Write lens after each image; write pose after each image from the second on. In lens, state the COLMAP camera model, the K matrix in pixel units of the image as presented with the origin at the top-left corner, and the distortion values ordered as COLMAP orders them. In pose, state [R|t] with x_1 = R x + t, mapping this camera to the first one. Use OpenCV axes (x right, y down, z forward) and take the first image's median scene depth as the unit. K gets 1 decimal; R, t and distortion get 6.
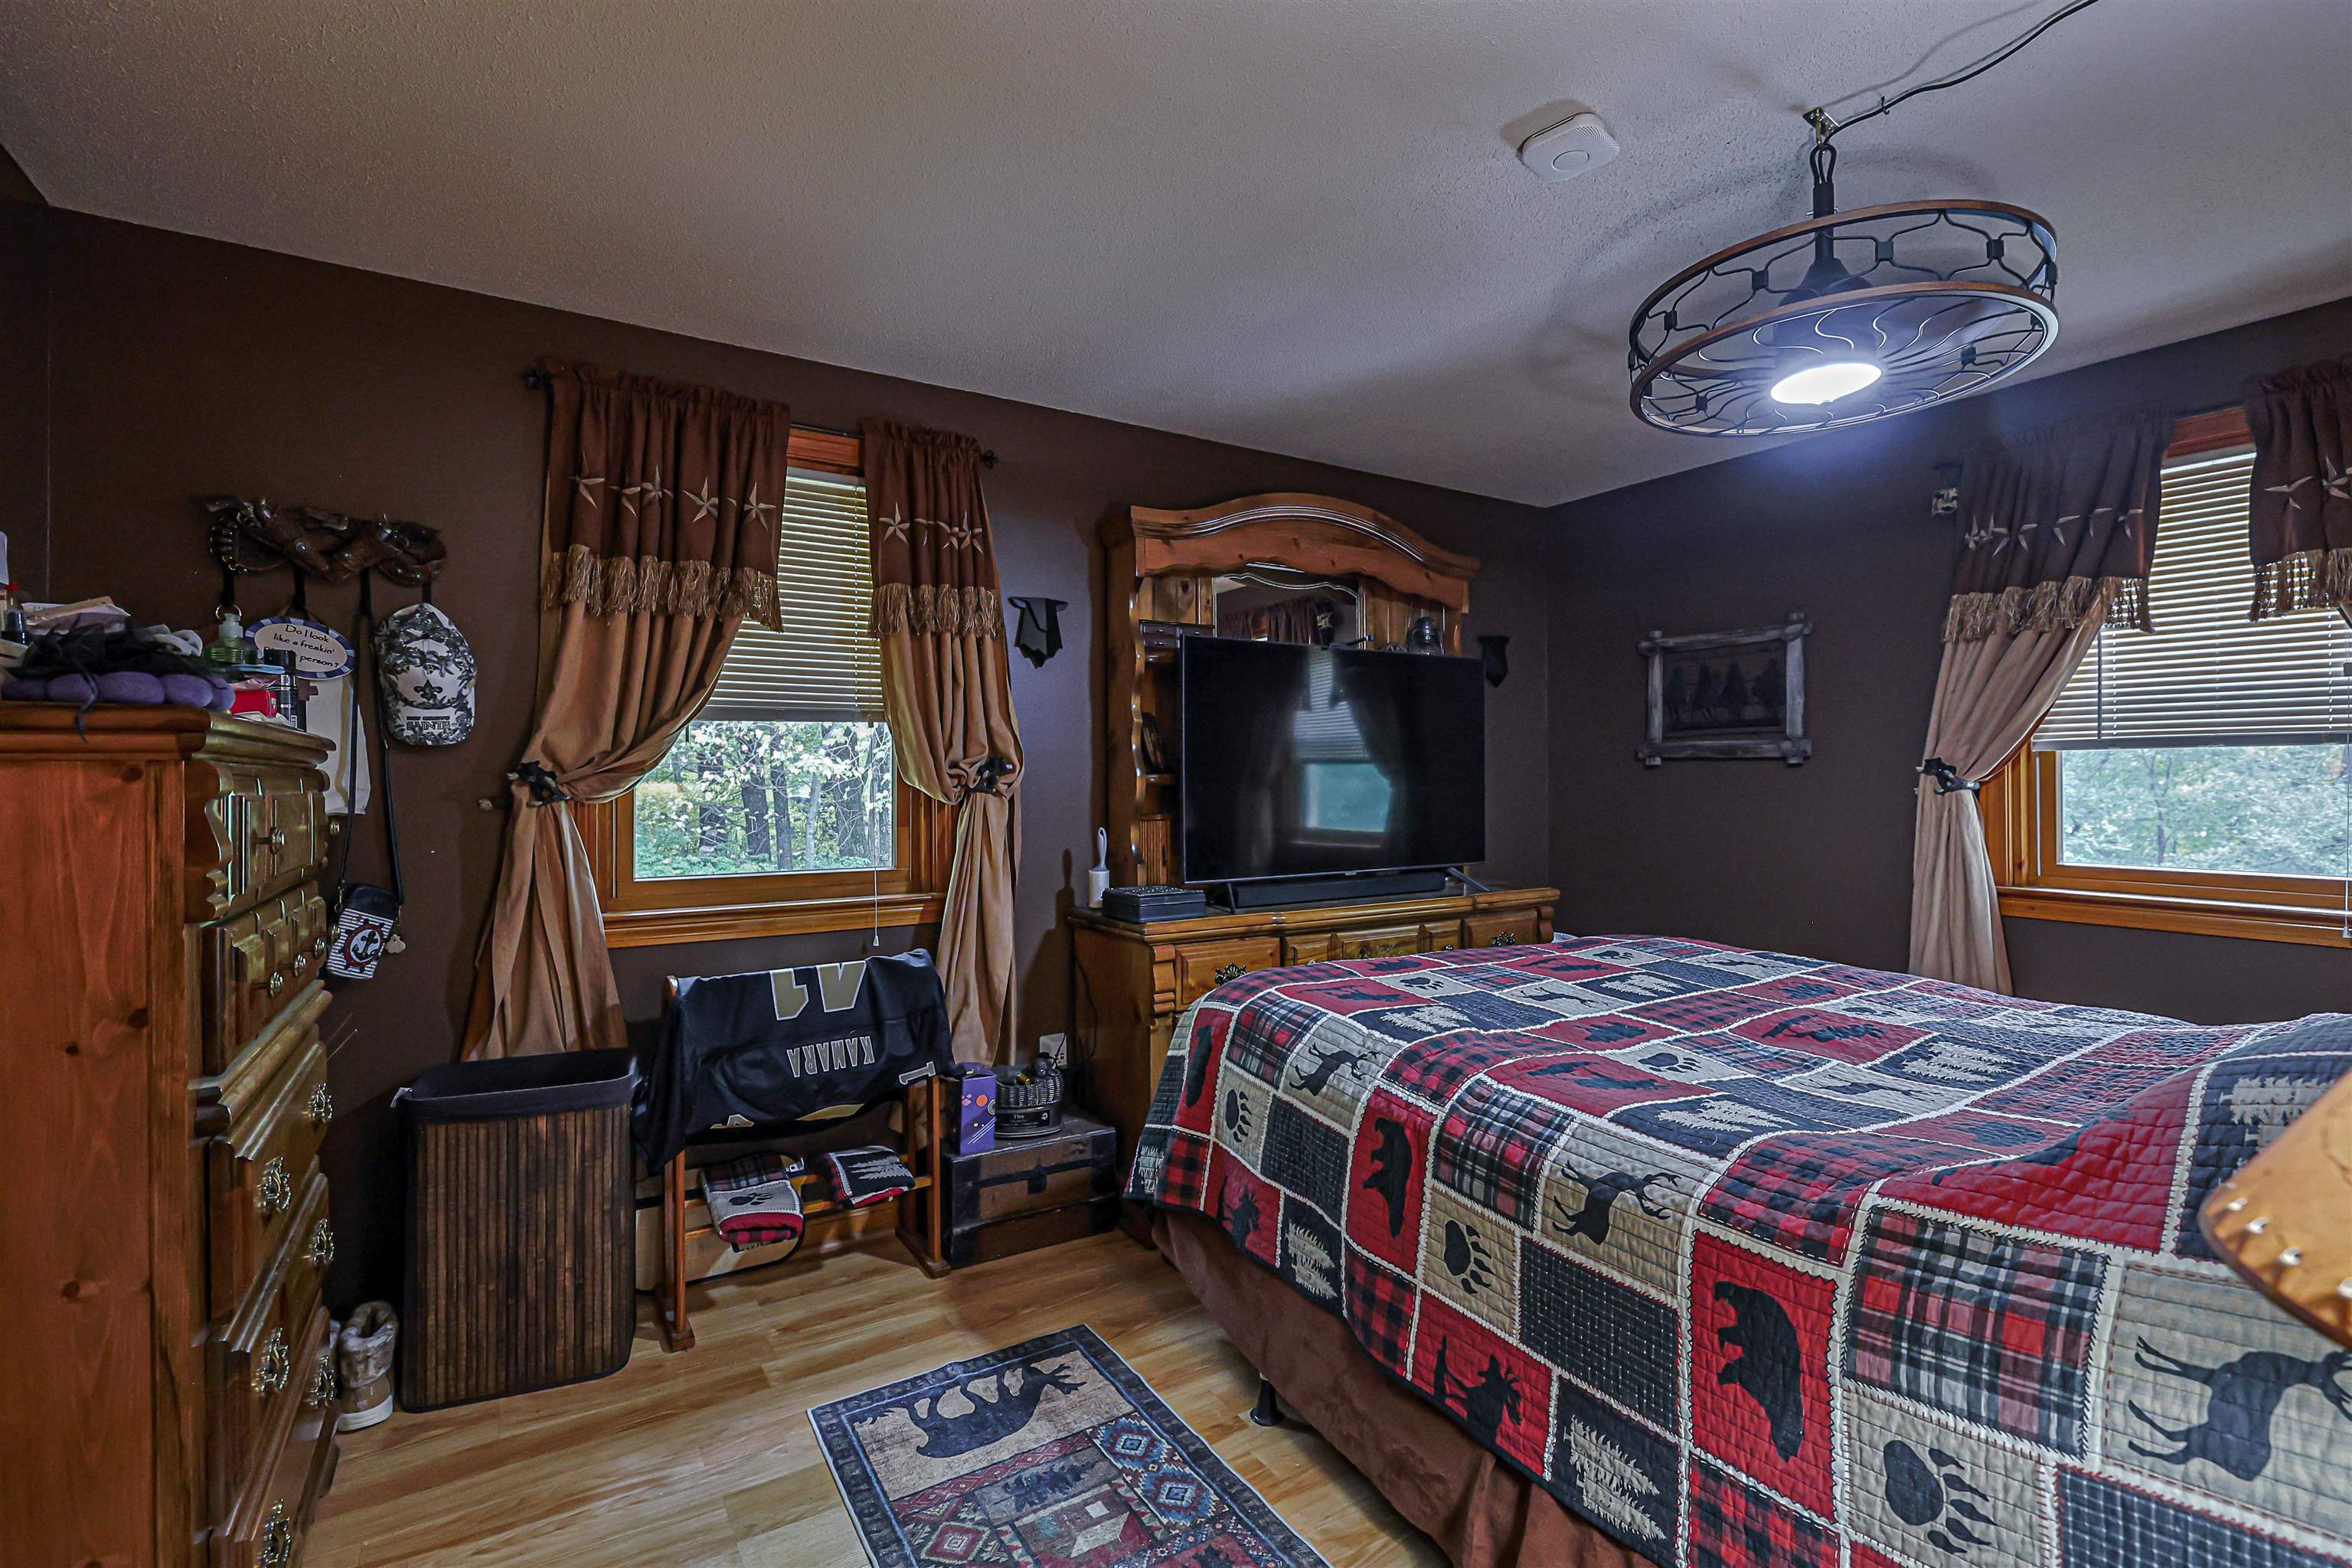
lens RADIAL K [[1057.7, 0, 1179.4], [0, 1057.7, 782.8], [0, 0, 1]] dist [0.001450, 0.000028]
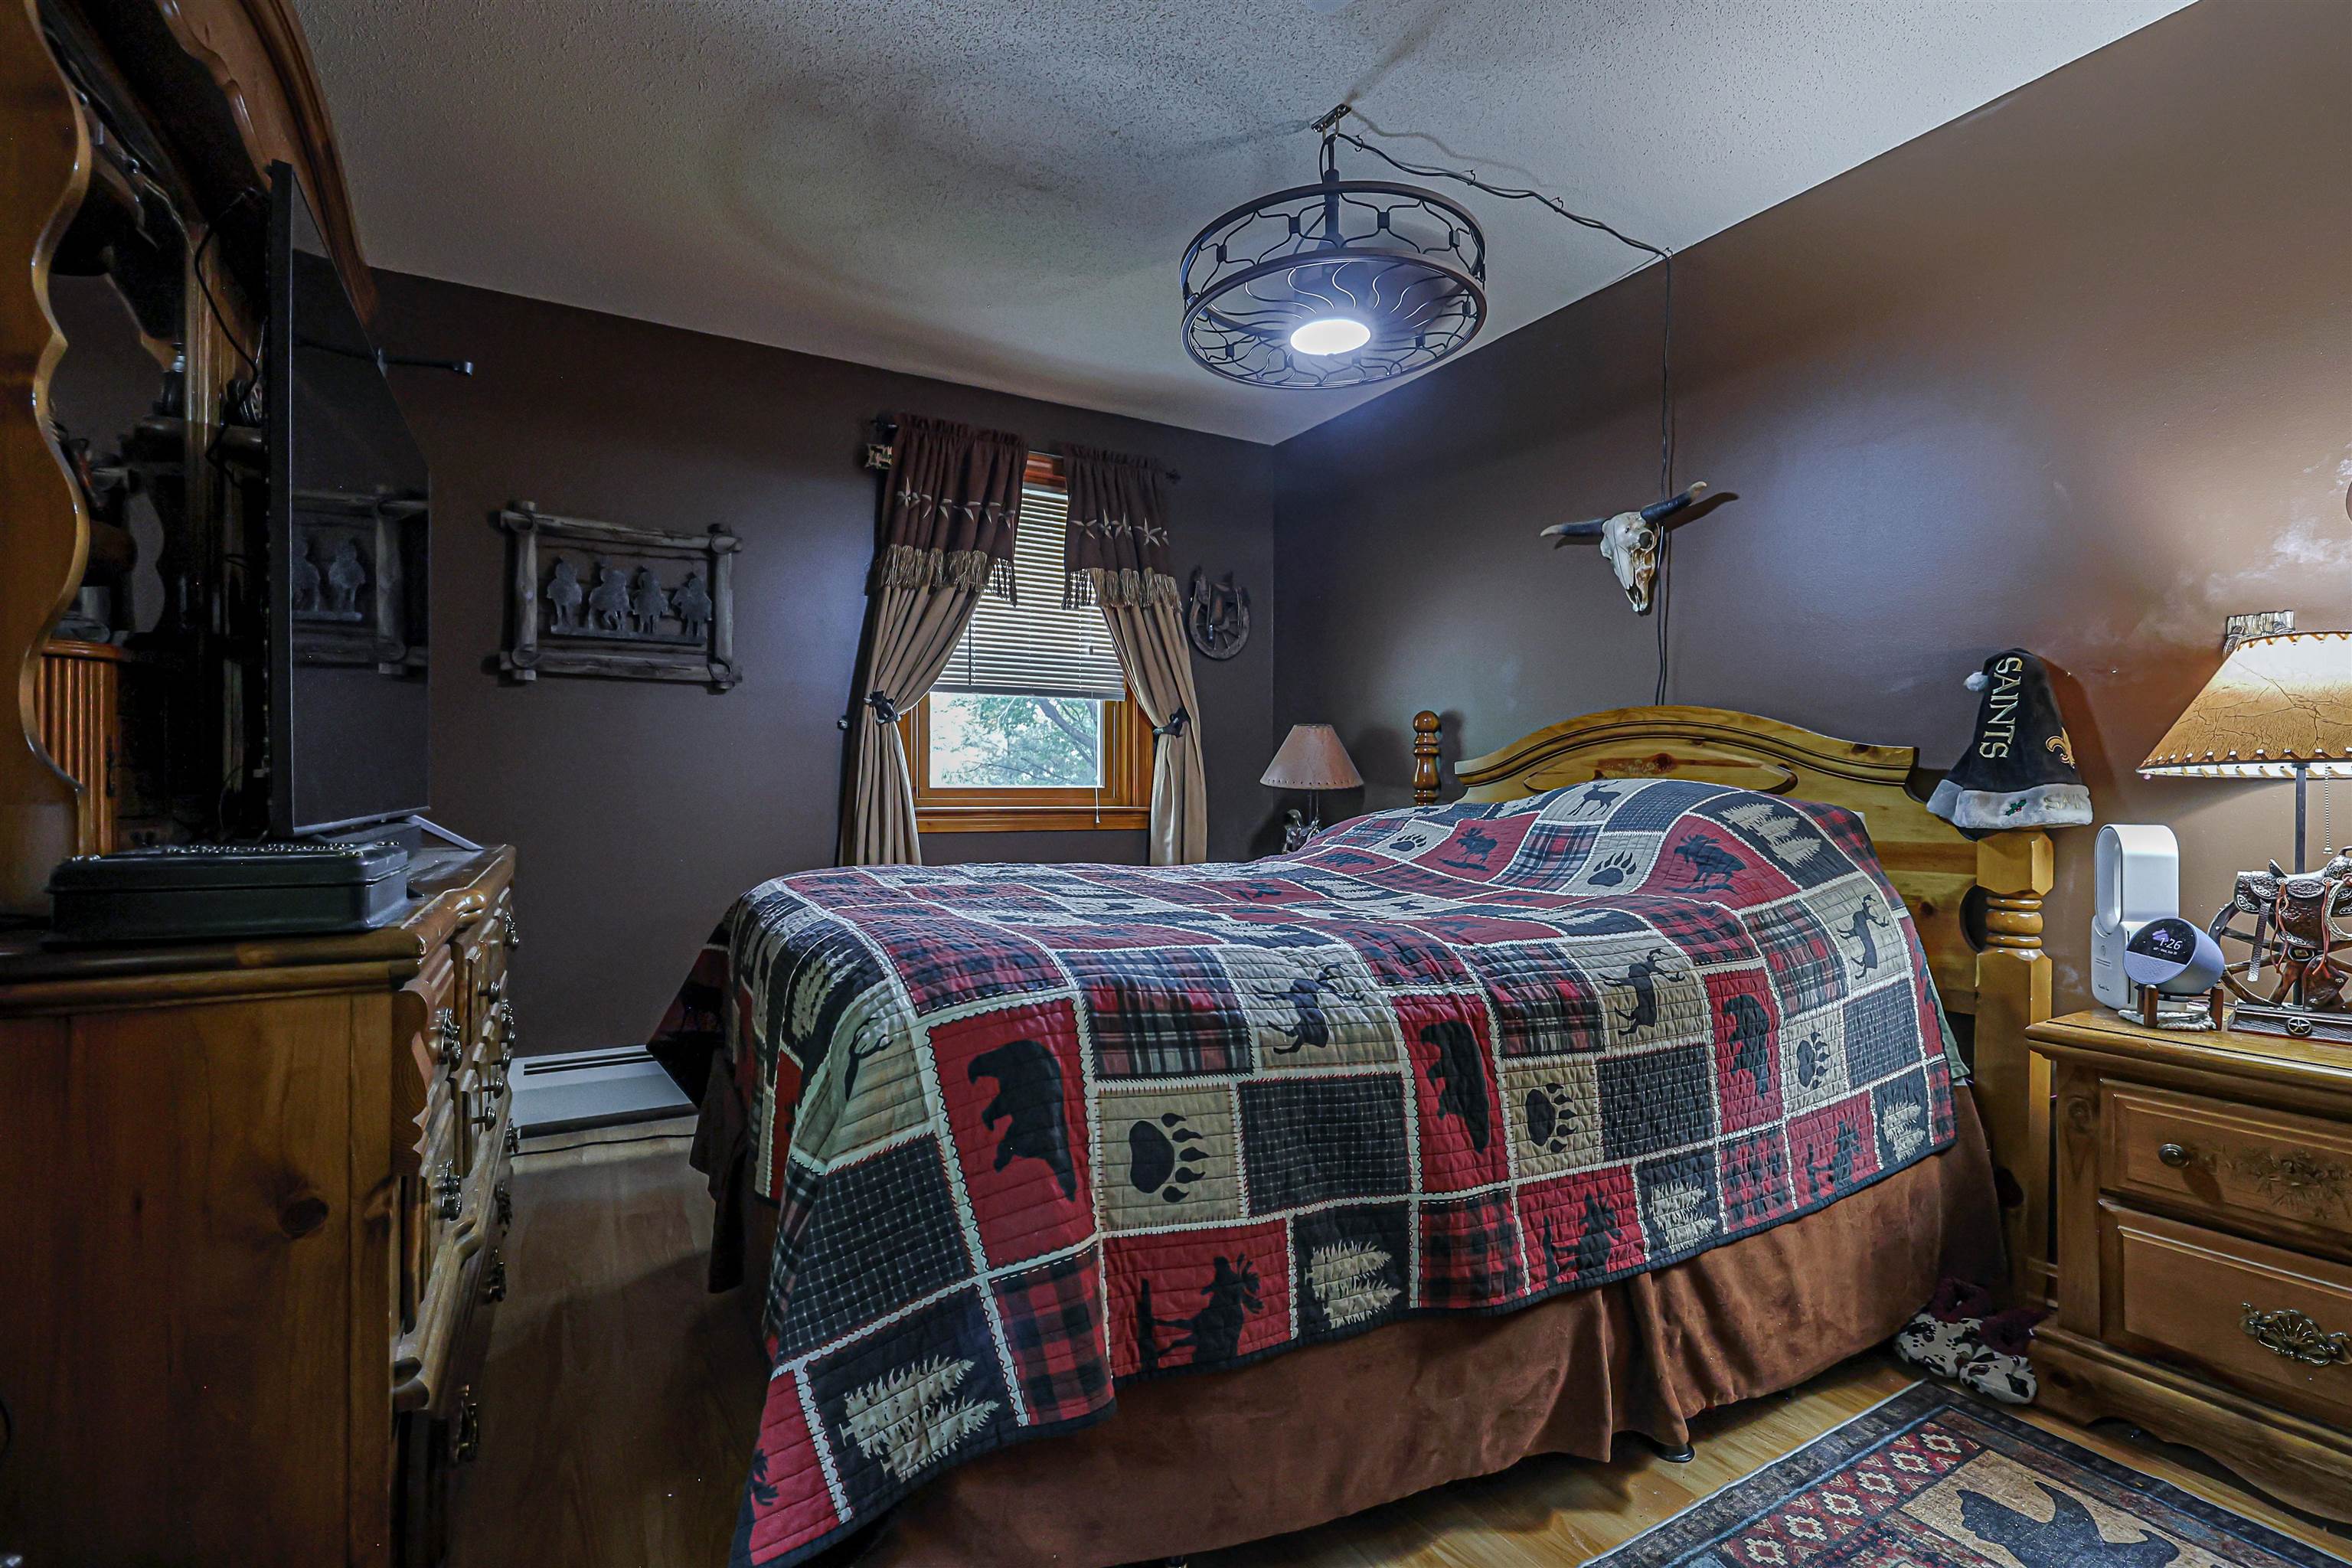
lens RADIAL K [[1049.0, 0, 1176.0], [0, 1049.0, 784.0], [0, 0, 1]] dist [0.000764, -0.000500]
pose [[0.047477, 0.005303, 0.998858, -0.563128], [0.003135, 0.999980, -0.005458, 0.129023], [-0.998867, 0.003390, 0.047459, 1.068959]]
